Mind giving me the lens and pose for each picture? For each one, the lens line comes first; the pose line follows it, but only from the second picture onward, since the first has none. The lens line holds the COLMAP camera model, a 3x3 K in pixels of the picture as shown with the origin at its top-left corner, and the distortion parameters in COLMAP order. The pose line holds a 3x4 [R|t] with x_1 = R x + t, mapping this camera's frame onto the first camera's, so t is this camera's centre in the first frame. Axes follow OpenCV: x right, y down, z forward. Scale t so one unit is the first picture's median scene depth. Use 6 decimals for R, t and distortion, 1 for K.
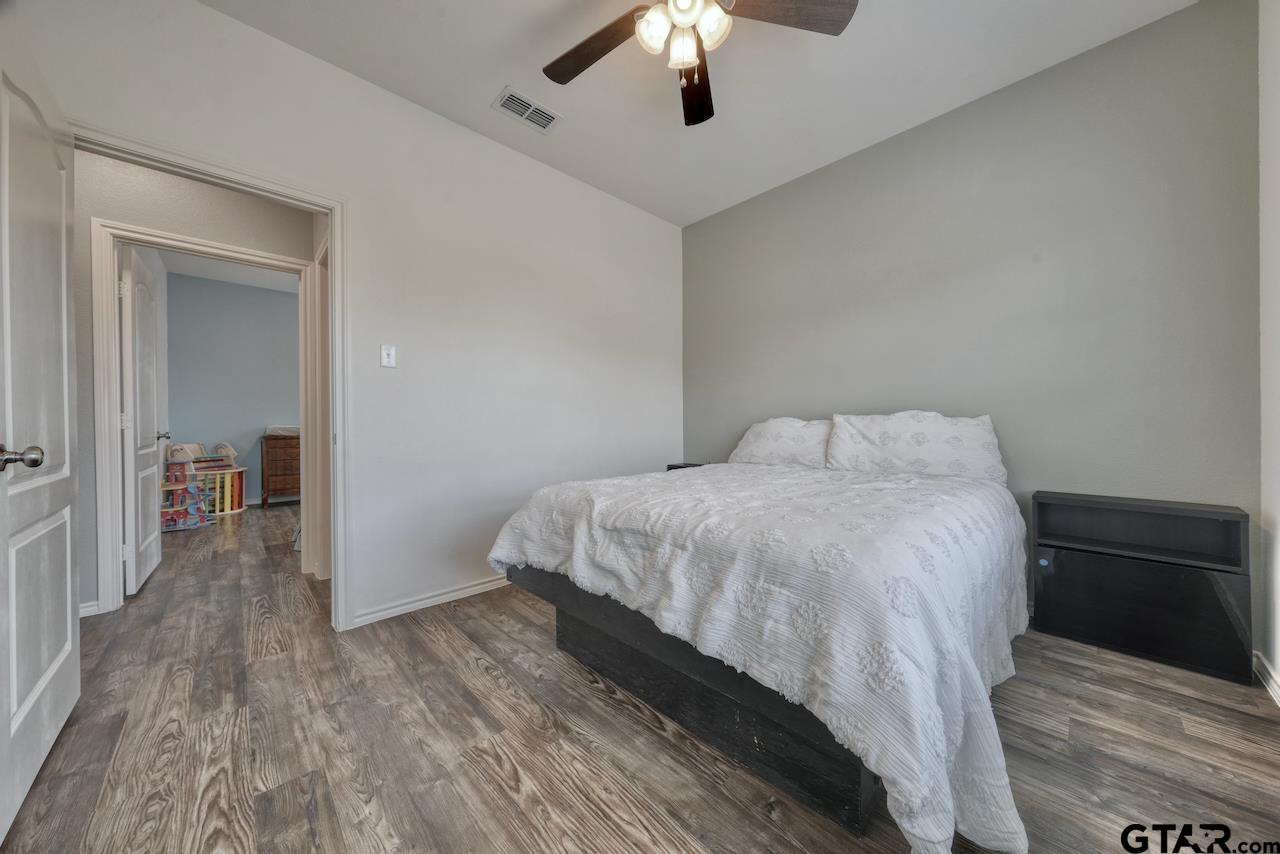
lens RADIAL K [[436.2, 0, 639.7], [0, 436.2, 425.7], [0, 0, 1]] dist [-0.002223, -0.000194]
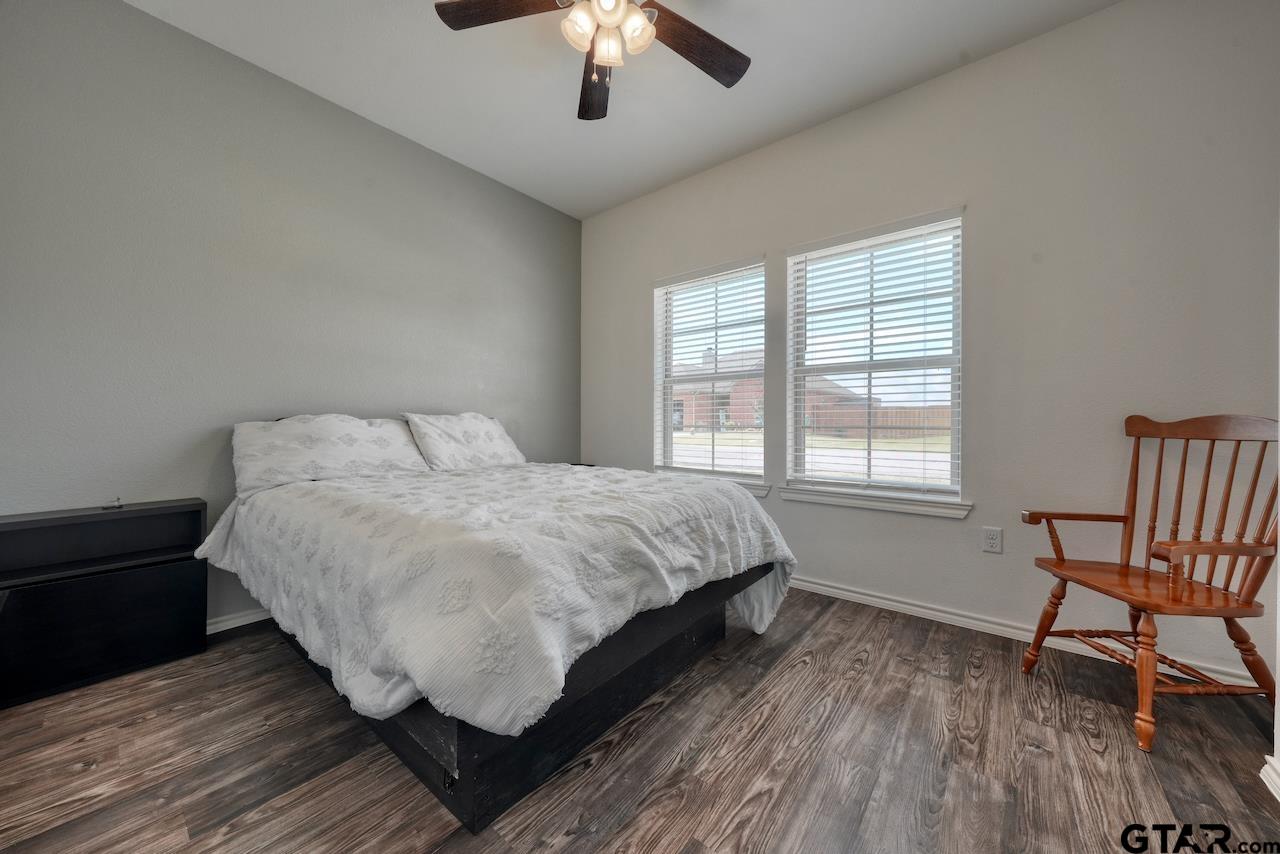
lens RADIAL K [[451.3, 0, 645.6], [0, 451.3, 418.5], [0, 0, 1]] dist [-0.000250, -0.000021]
pose [[-0.137619, 0.013637, 0.990391, -1.138831], [0.002707, 0.999907, -0.013392, -0.001163], [-0.990482, 0.000838, -0.137643, 1.270819]]
